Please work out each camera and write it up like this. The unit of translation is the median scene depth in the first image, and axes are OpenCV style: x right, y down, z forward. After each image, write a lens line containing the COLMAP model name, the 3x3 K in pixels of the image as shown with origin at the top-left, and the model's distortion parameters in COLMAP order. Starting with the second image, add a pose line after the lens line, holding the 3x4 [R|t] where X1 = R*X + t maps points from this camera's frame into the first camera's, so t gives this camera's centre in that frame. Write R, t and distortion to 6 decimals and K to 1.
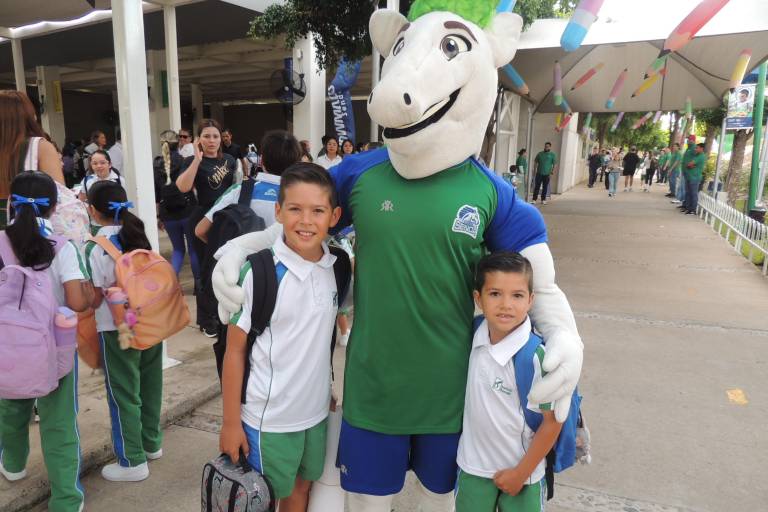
lens RADIAL K [[545.2, 0, 384.3], [0, 545.2, 268.5], [0, 0, 1]] dist [-0.007453, -0.033638]
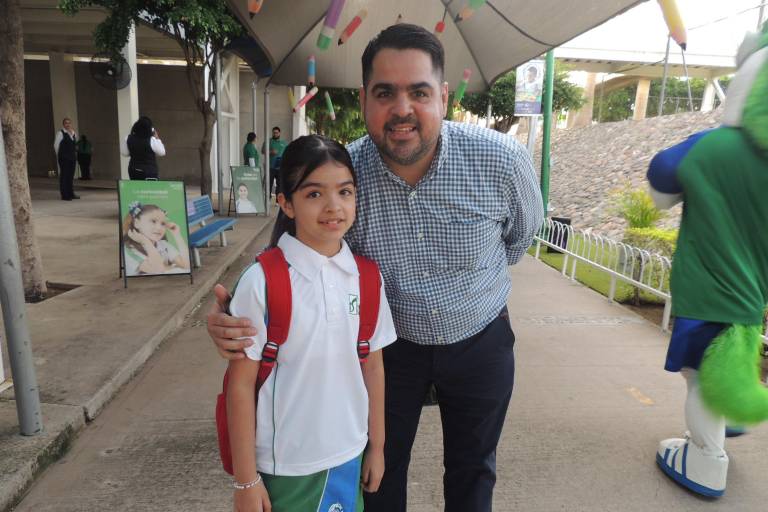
lens RADIAL K [[543.1, 0, 385.3], [0, 543.1, 290.9], [0, 0, 1]] dist [-0.028924, 0.005227]
pose [[0.873820, -0.093216, 0.477232, 0.048988], [0.066796, 0.995160, 0.072077, -0.060312], [-0.481641, -0.031105, 0.875817, 0.329298]]
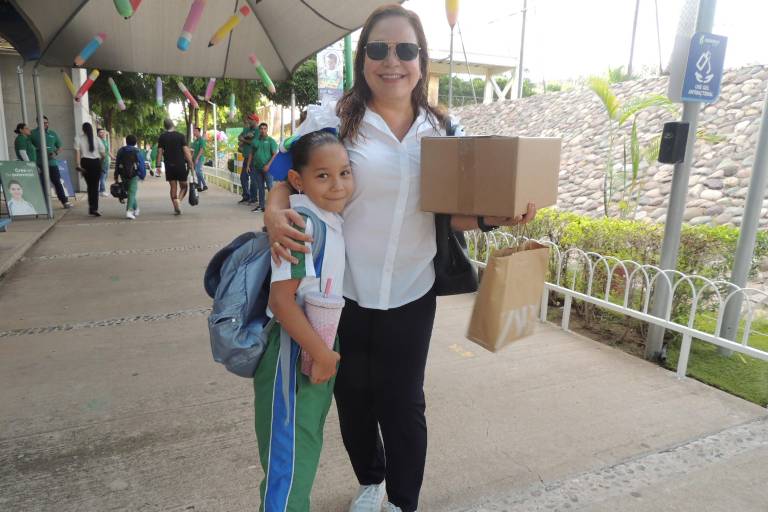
lens RADIAL K [[543.1, 0, 385.3], [0, 543.1, 290.9], [0, 0, 1]] dist [-0.028924, 0.005227]
pose [[0.661435, -0.168306, 0.730874, 0.053322], [0.132248, 0.985399, 0.107235, -0.047178], [-0.738251, 0.025728, 0.674035, 0.338197]]
